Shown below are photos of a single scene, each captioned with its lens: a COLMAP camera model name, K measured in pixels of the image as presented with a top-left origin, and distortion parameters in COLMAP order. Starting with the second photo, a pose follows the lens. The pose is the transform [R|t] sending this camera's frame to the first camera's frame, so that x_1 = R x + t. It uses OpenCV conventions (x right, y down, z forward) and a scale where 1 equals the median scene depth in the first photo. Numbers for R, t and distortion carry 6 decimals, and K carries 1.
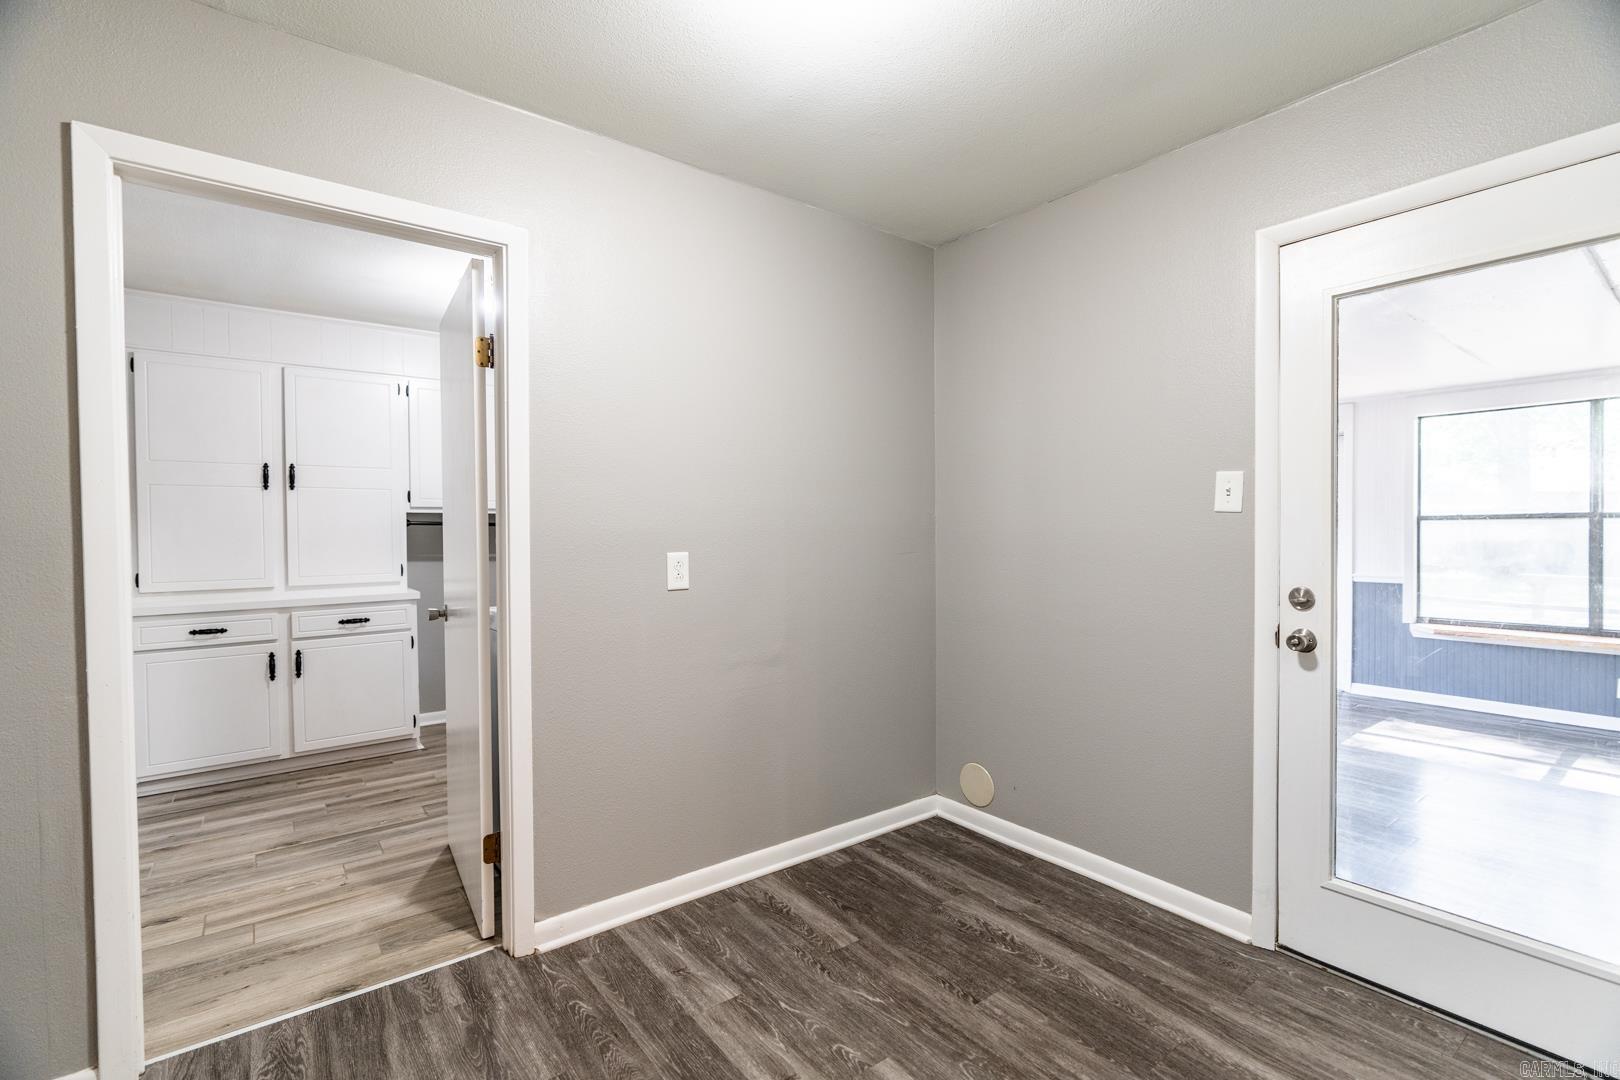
lens RADIAL K [[725.7, 0, 801.8], [0, 725.7, 538.7], [0, 0, 1]] dist [-0.006613, 0.001254]
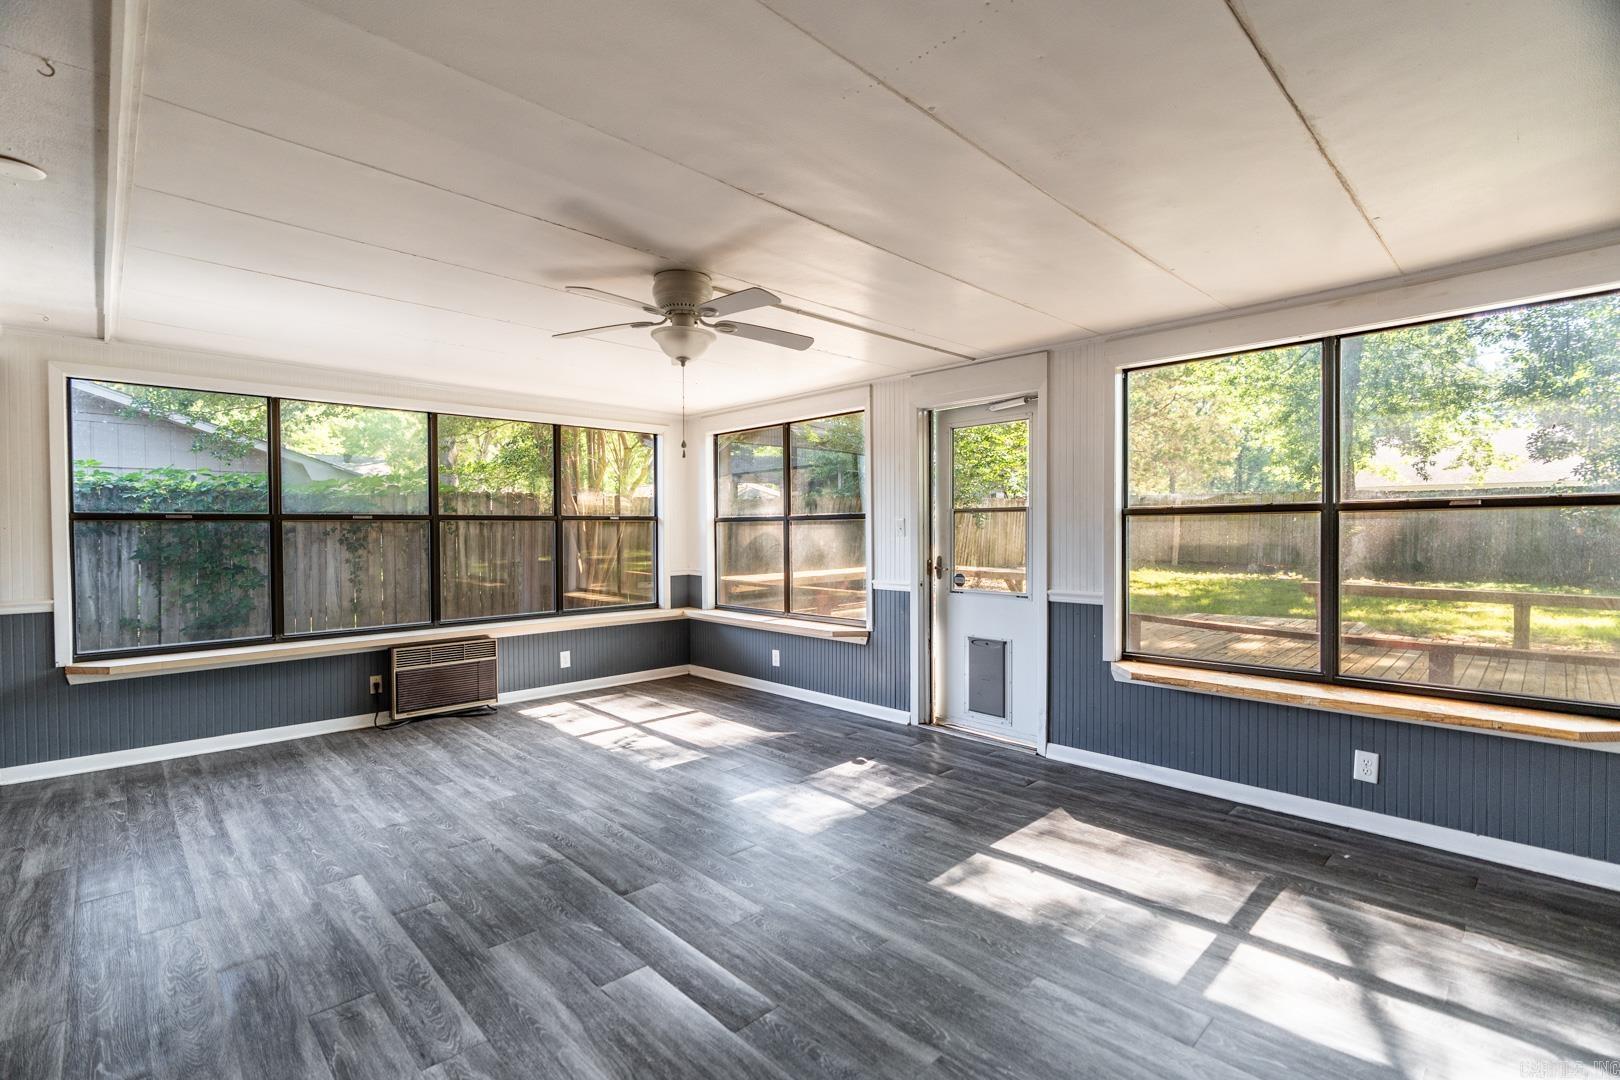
lens RADIAL K [[732.3, 0, 804.7], [0, 732.3, 542.4], [0, 0, 1]] dist [-0.008738, 0.001614]
pose [[0.993046, -0.003663, 0.117667, 0.462054], [0.003246, 0.999988, 0.003738, -0.003318], [-0.117679, -0.003330, 0.993046, 0.326872]]
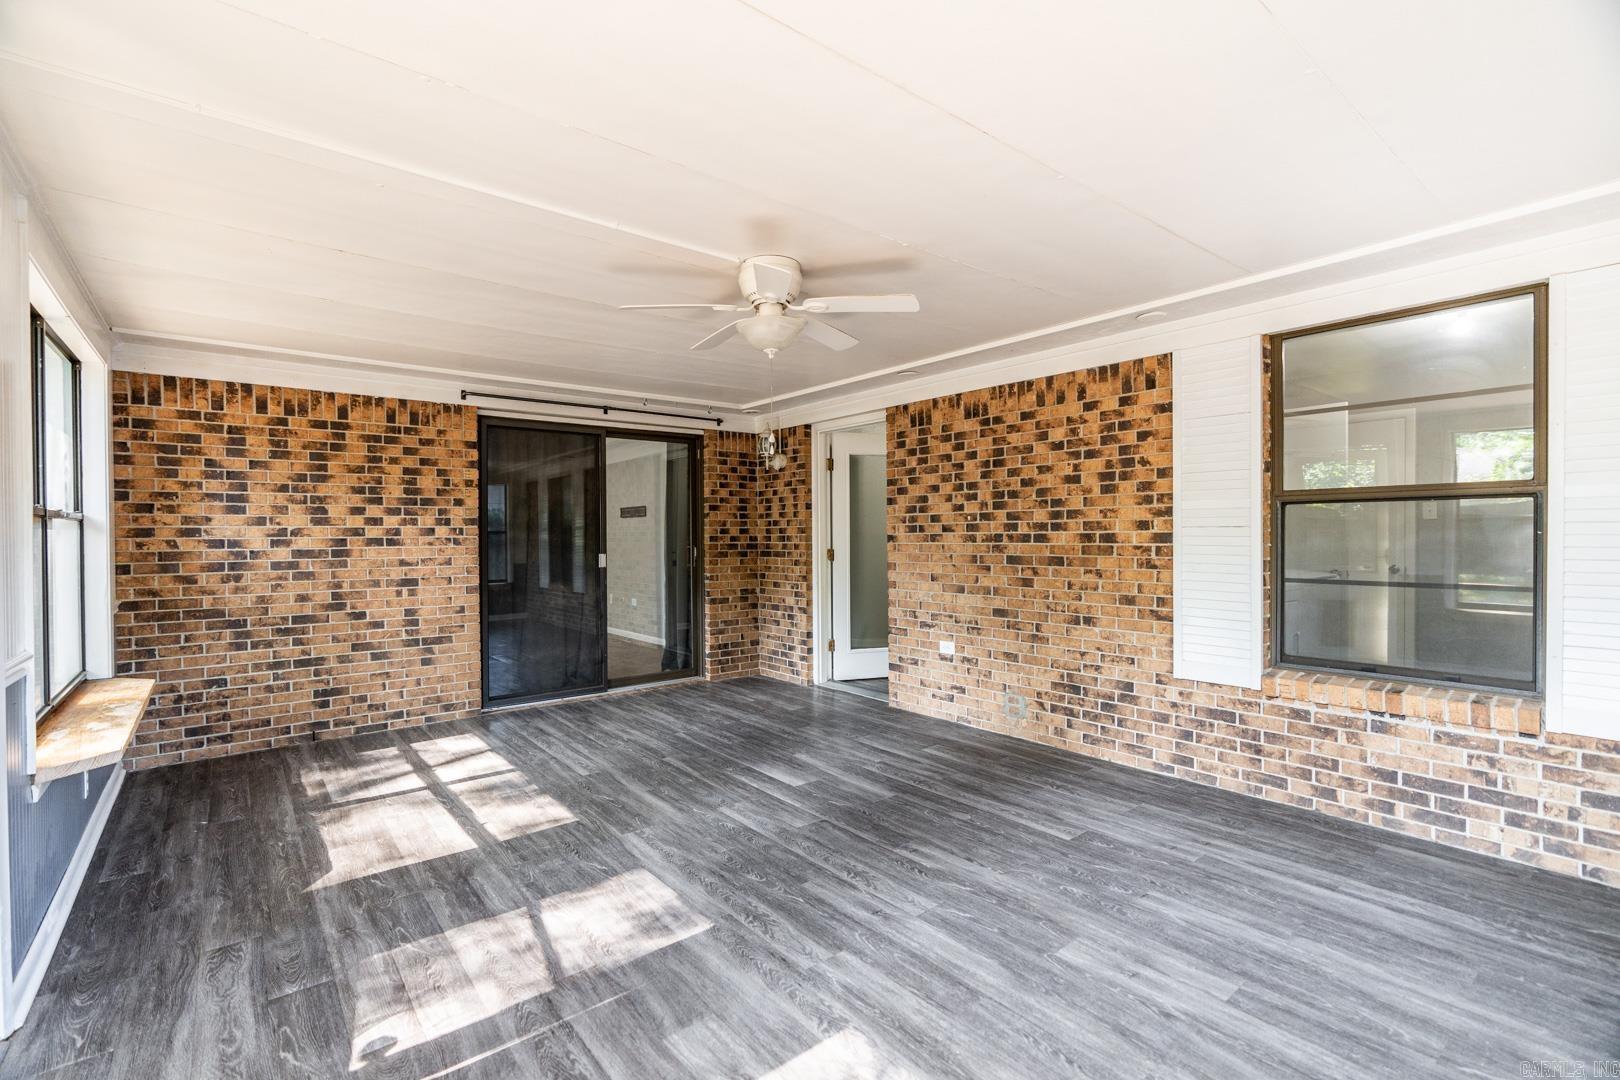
lens RADIAL K [[725.7, 0, 801.8], [0, 725.7, 538.7], [0, 0, 1]] dist [-0.006613, 0.001254]
pose [[-0.999727, 0.011127, -0.020528, 0.427057], [0.010756, 0.999778, 0.018099, -0.013905], [0.020725, 0.017873, -0.999625, 1.399365]]
